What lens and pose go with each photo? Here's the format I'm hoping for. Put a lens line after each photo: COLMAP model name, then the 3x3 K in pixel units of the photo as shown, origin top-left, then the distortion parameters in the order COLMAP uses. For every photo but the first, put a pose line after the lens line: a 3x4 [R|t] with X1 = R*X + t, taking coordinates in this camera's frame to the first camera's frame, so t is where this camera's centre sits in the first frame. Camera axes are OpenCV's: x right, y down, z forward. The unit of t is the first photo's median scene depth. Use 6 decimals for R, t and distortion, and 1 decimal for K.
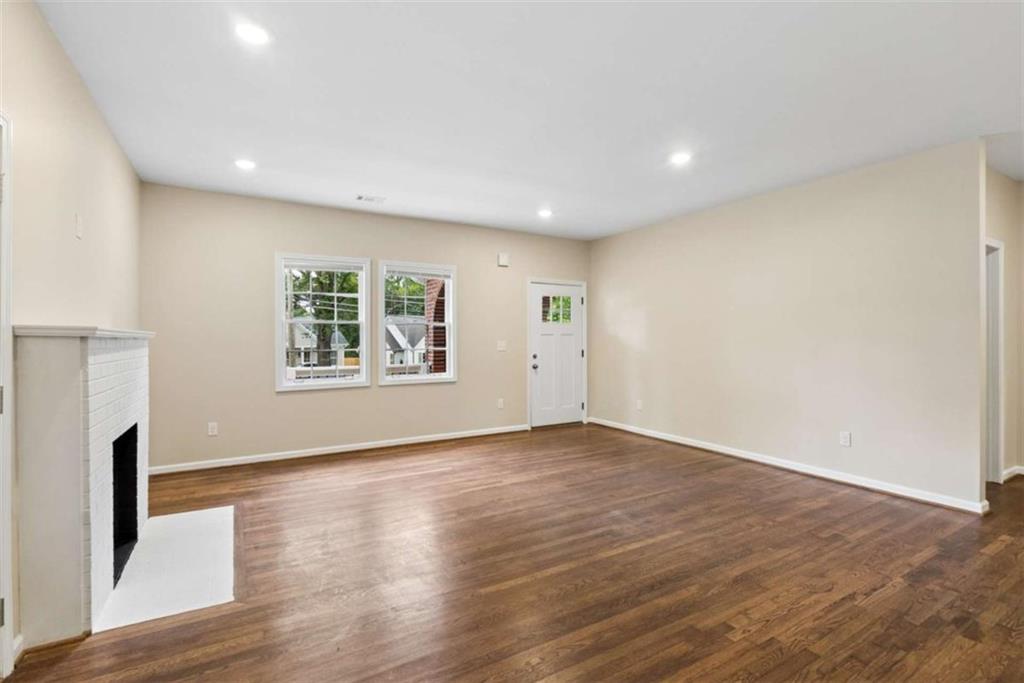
lens RADIAL K [[471.7, 0, 511.7], [0, 471.7, 338.0], [0, 0, 1]] dist [-0.000415, 0.003512]
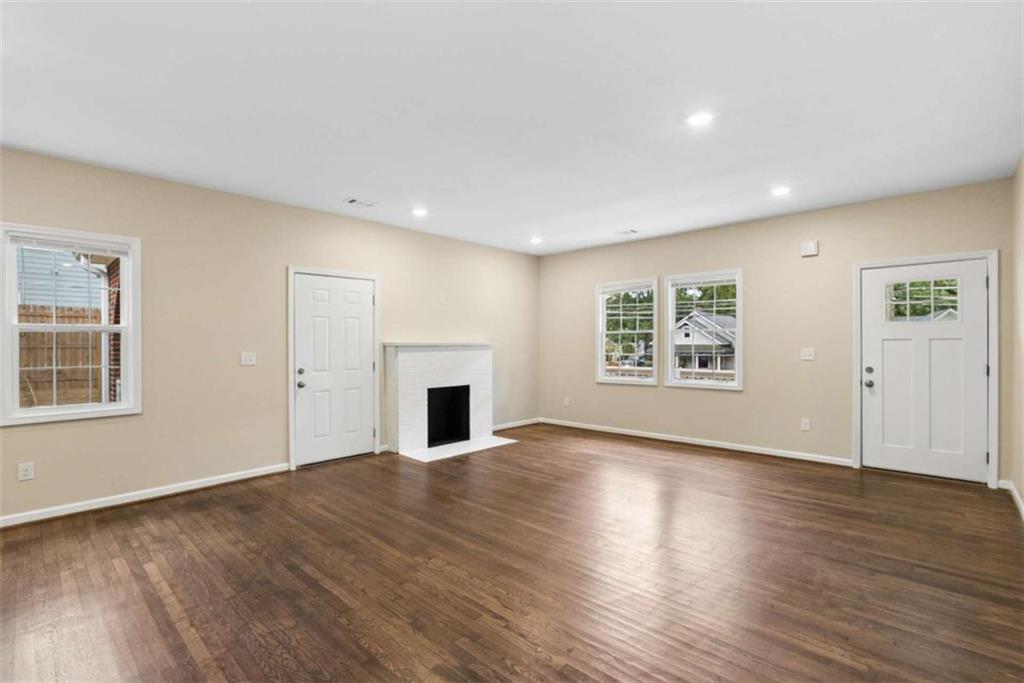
lens RADIAL K [[471.7, 0, 516.1], [0, 471.7, 341.6], [0, 0, 1]] dist [-0.000415, 0.003512]
pose [[0.273103, -0.006595, -0.961962, 0.750254], [0.005396, 0.999971, -0.005323, -0.003727], [0.961970, -0.003737, 0.273130, 0.350879]]
